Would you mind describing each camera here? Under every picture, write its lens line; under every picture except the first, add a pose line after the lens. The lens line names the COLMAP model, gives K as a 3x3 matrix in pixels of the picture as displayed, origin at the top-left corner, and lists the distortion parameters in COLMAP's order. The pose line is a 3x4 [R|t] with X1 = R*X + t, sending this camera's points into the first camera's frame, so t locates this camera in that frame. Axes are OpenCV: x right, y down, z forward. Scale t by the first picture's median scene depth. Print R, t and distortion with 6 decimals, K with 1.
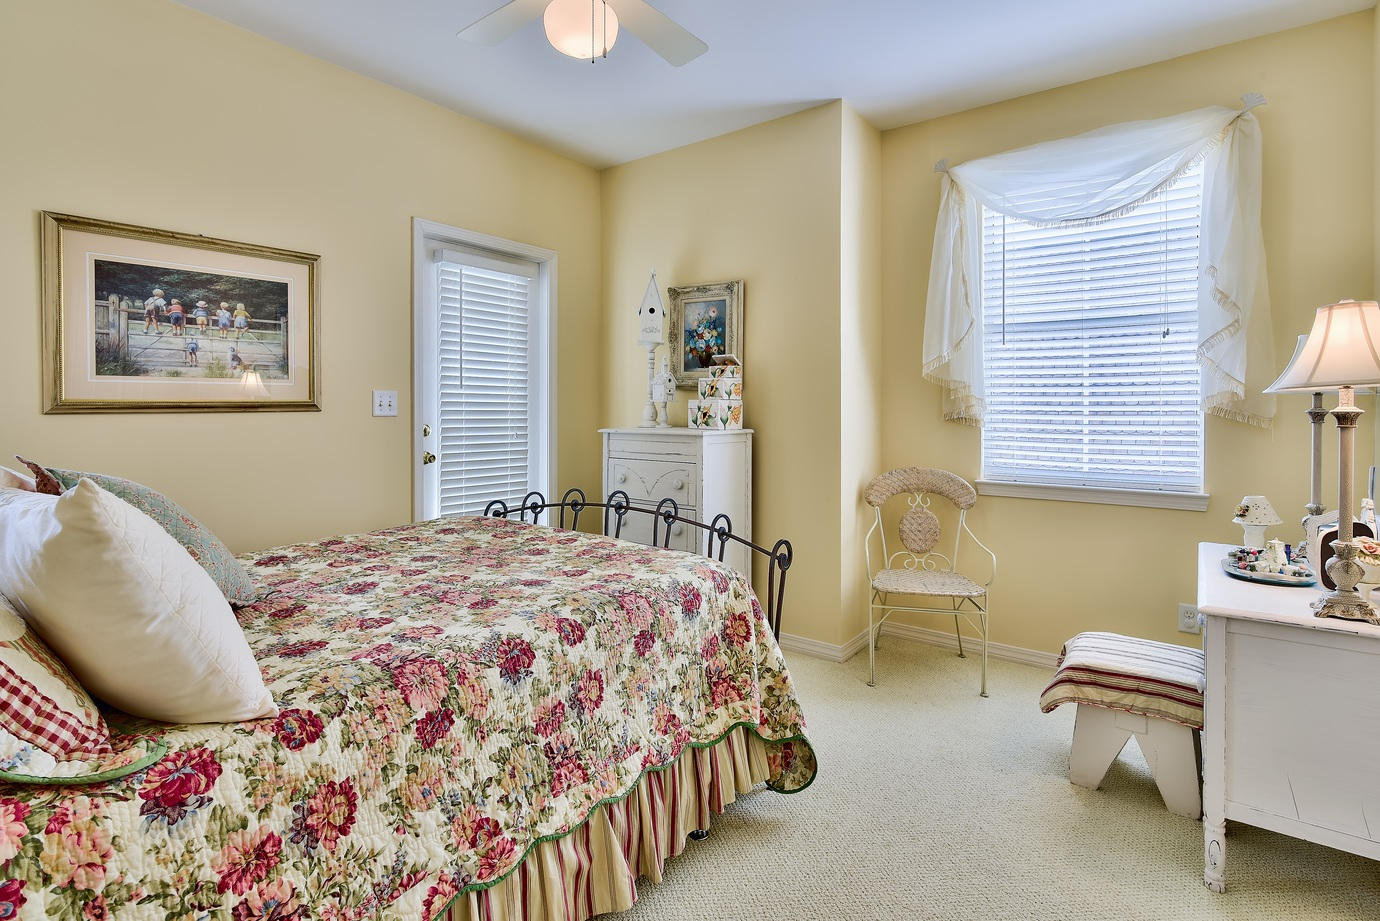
lens RADIAL K [[681.9, 0, 689.0], [0, 681.9, 417.5], [0, 0, 1]] dist [-0.001448, -0.000765]
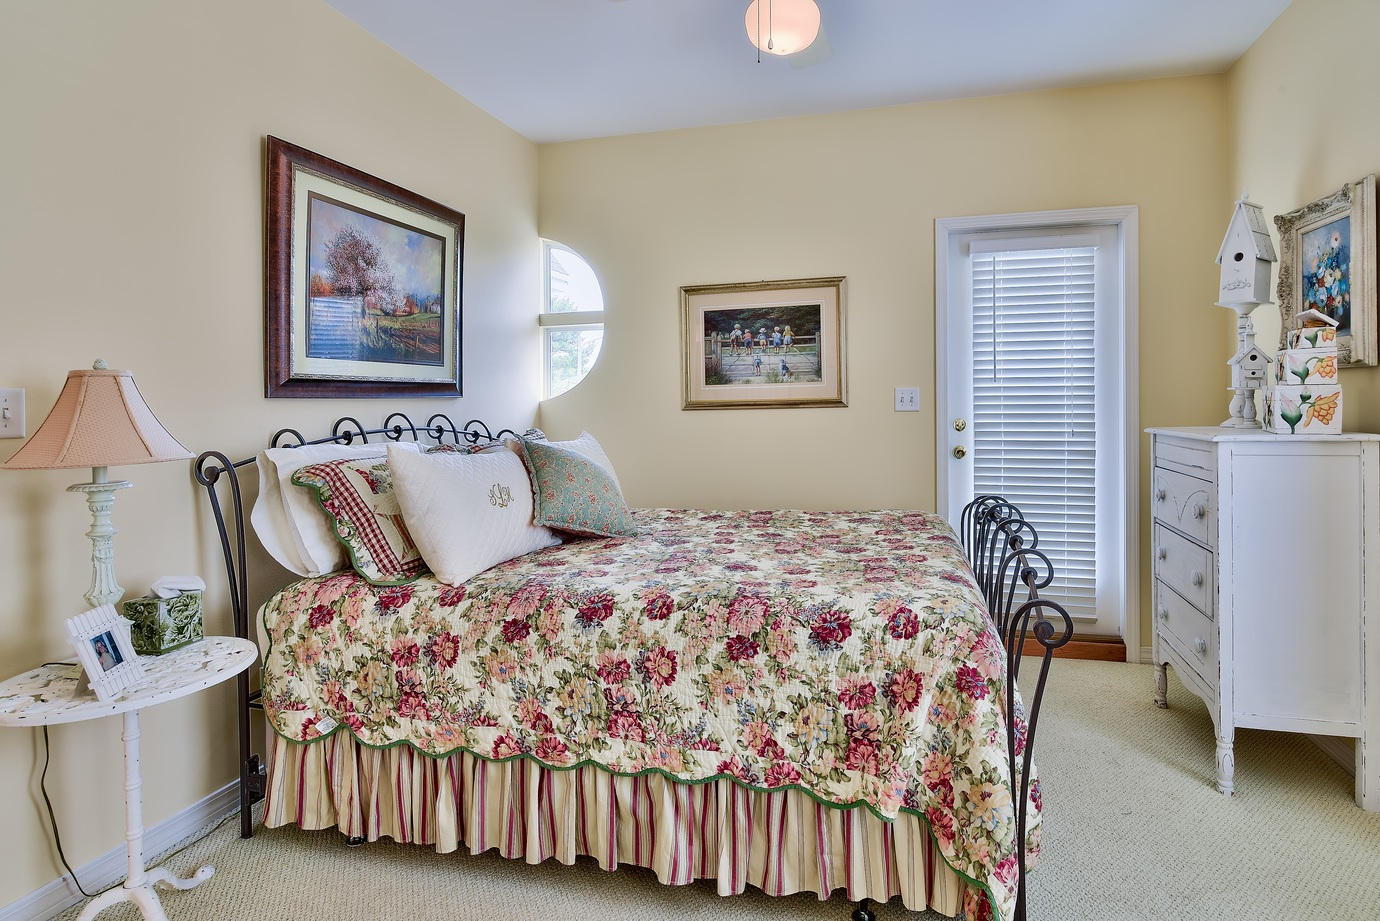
lens RADIAL K [[649.1, 0, 690.8], [0, 649.1, 410.5], [0, 0, 1]] dist [-0.001754, -0.000499]
pose [[0.418652, 0.000793, -0.908147, 0.690926], [0.001058, 0.999999, 0.001362, -0.008762], [0.908146, -0.001531, 0.418650, 0.511537]]
